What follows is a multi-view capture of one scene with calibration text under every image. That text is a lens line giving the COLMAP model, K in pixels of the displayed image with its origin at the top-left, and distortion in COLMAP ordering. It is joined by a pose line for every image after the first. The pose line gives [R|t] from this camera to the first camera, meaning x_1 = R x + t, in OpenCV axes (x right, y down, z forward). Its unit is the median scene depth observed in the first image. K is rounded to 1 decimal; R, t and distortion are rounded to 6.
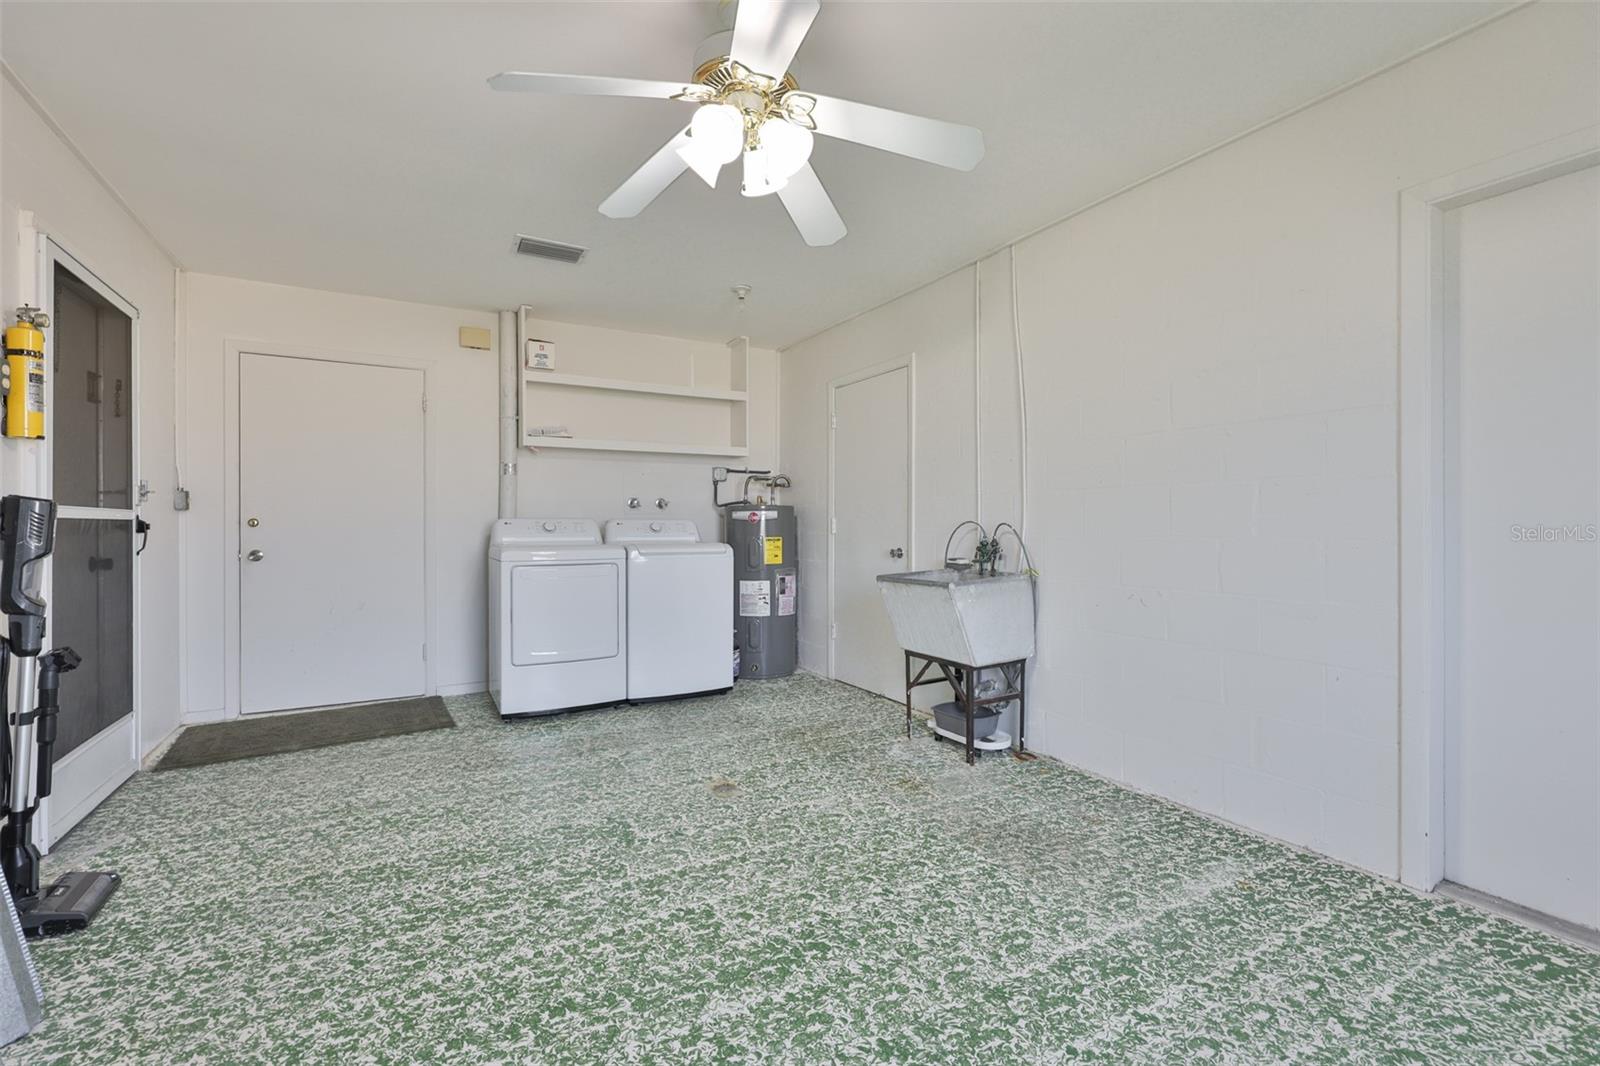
lens RADIAL K [[681.4, 0, 796.2], [0, 681.4, 530.1], [0, 0, 1]] dist [0.001675, 0.000526]
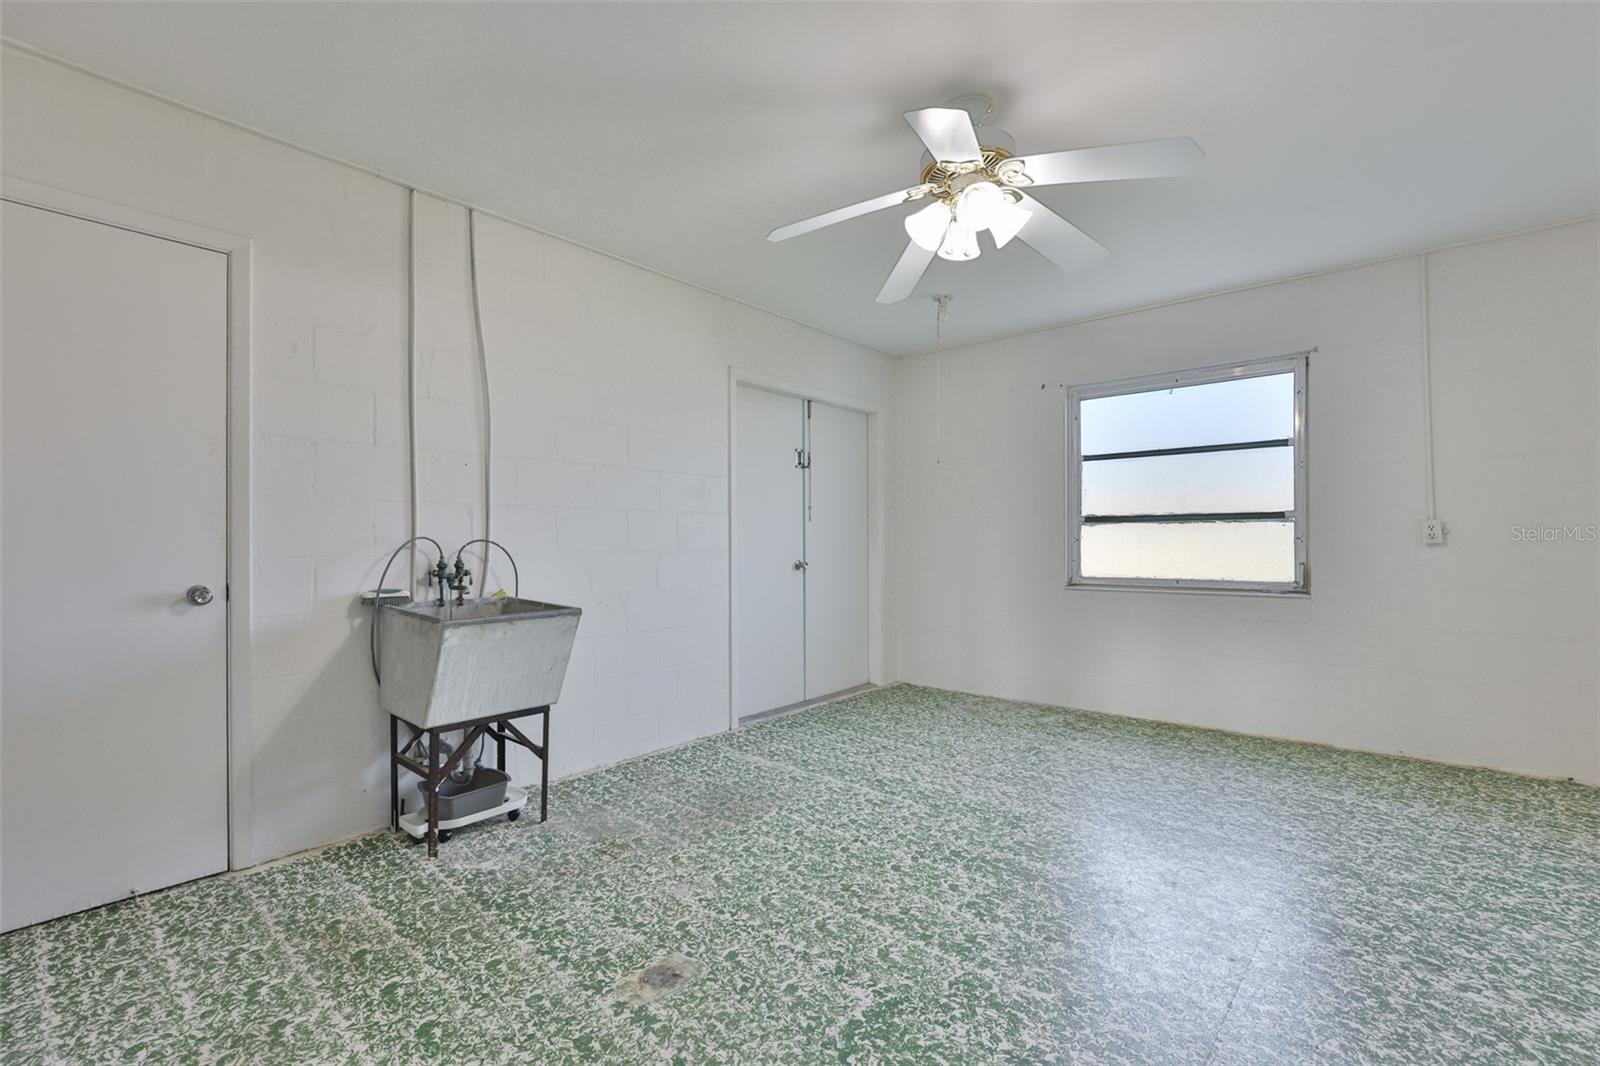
lens RADIAL K [[675.7, 0, 758.7], [0, 675.7, 539.7], [0, 0, 1]] dist [0.001814, 0.000252]
pose [[-0.286755, 0.006477, 0.957982, -0.852403], [0.009362, 0.999948, -0.003959, -0.006638], [-0.957958, 0.007834, -0.286801, 1.310931]]
